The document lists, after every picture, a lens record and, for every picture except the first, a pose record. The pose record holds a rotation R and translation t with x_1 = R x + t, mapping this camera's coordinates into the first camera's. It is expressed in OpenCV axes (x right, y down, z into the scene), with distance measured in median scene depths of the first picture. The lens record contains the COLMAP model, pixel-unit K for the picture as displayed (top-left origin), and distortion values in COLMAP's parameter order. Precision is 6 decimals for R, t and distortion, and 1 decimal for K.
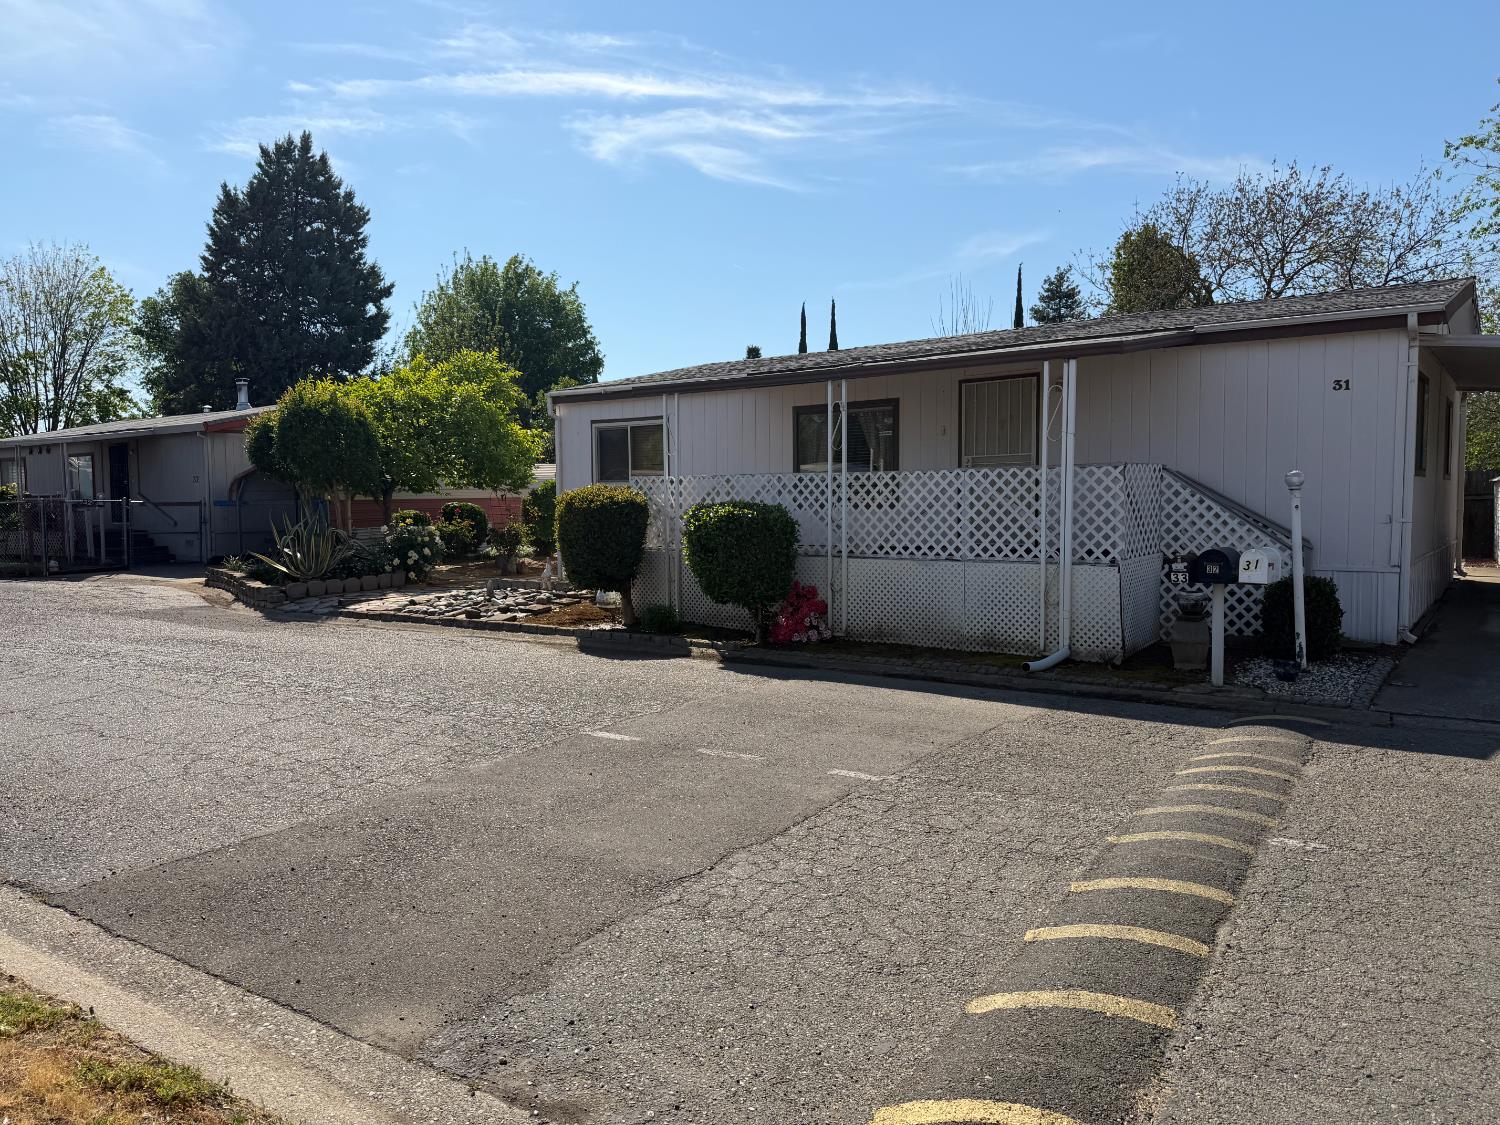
lens RADIAL K [[1049.9, 0, 750.0], [0, 1049.9, 562.5], [0, 0, 1]] dist [0.122549, -0.188791]
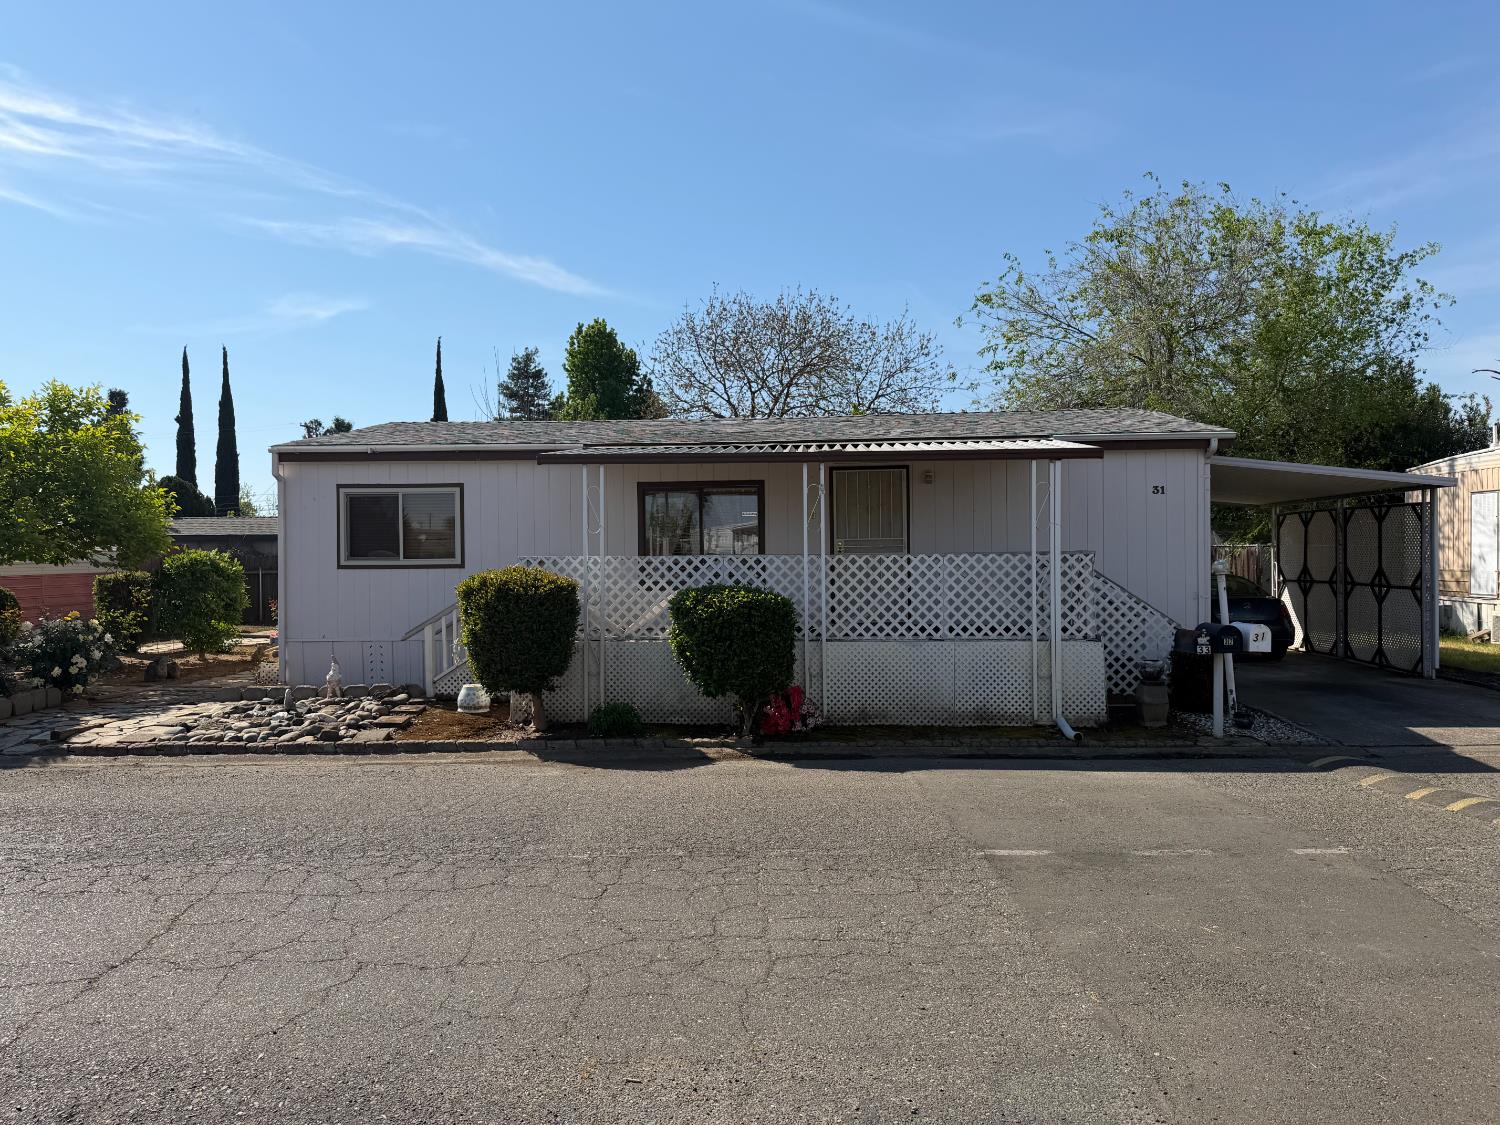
lens RADIAL K [[1049.9, 0, 750.0], [0, 1049.9, 562.5], [0, 0, 1]] dist [0.122549, -0.188791]
pose [[0.832309, 0.001685, 0.554310, -0.554240], [0.035023, 0.997837, -0.055622, -0.027958], [-0.553205, 0.065708, 0.830450, 0.230444]]
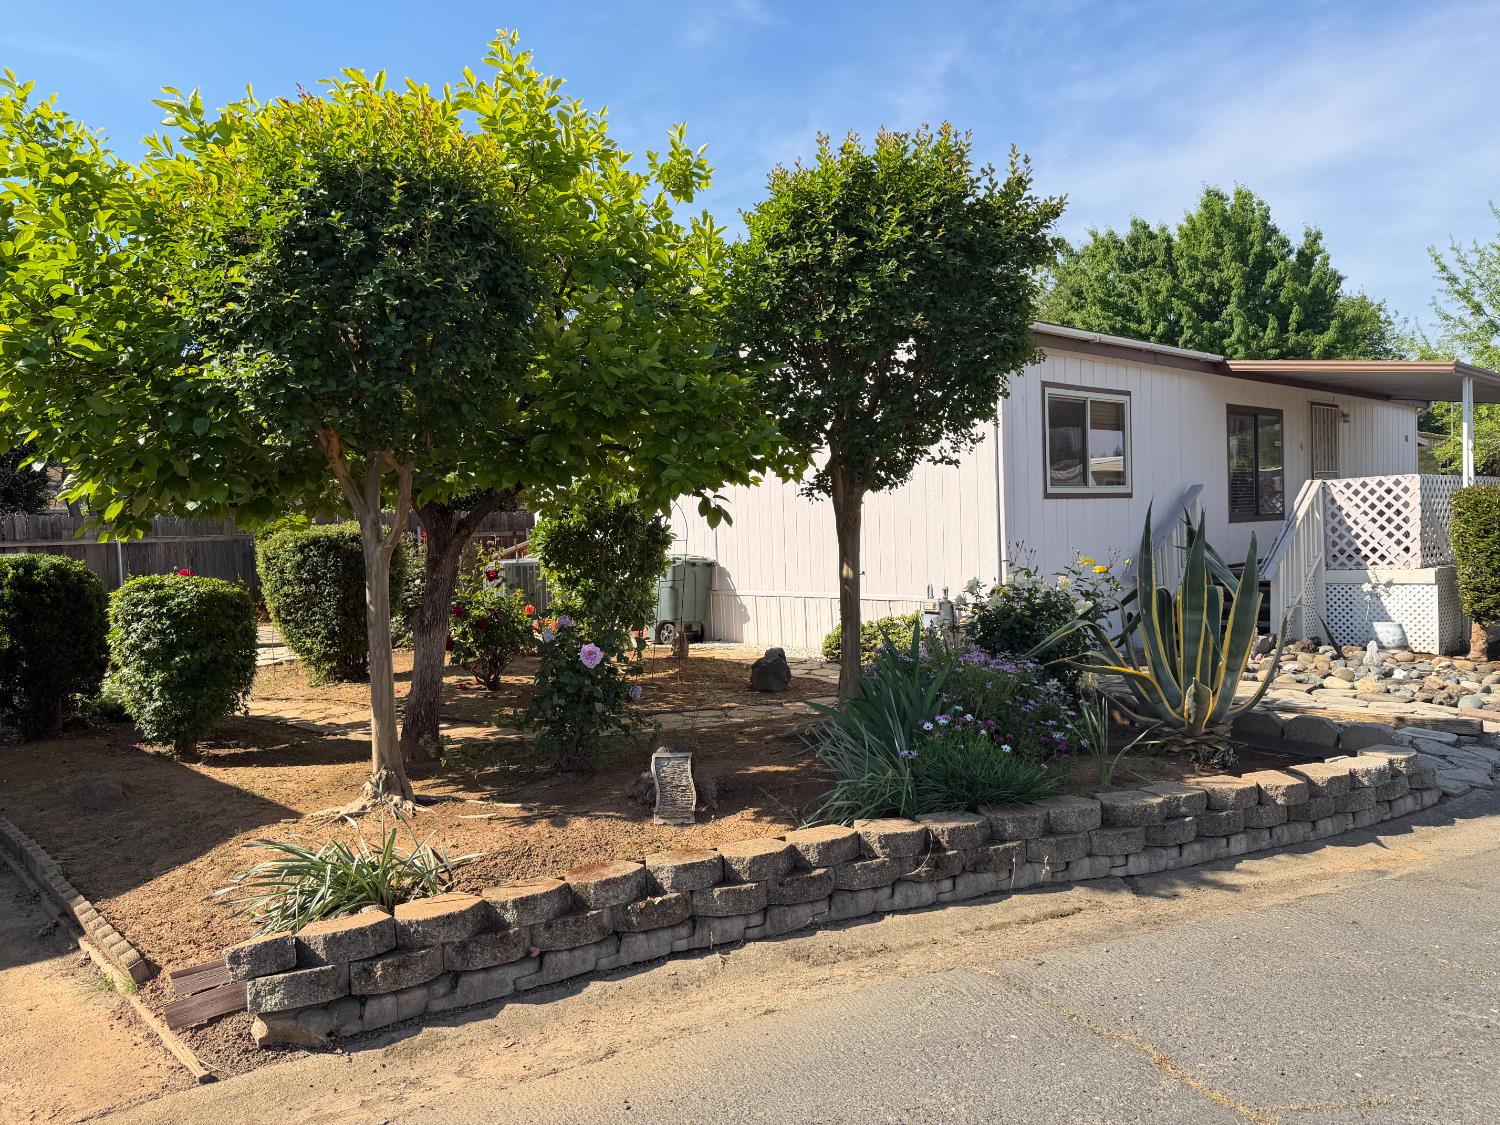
lens RADIAL K [[1049.9, 0, 750.0], [0, 1049.9, 562.5], [0, 0, 1]] dist [0.122549, -0.188791]
pose [[0.189540, -0.030839, 0.981389, -1.236830], [0.089075, 0.995925, 0.014092, -0.091418], [-0.977824, 0.084746, 0.191515, 1.698846]]
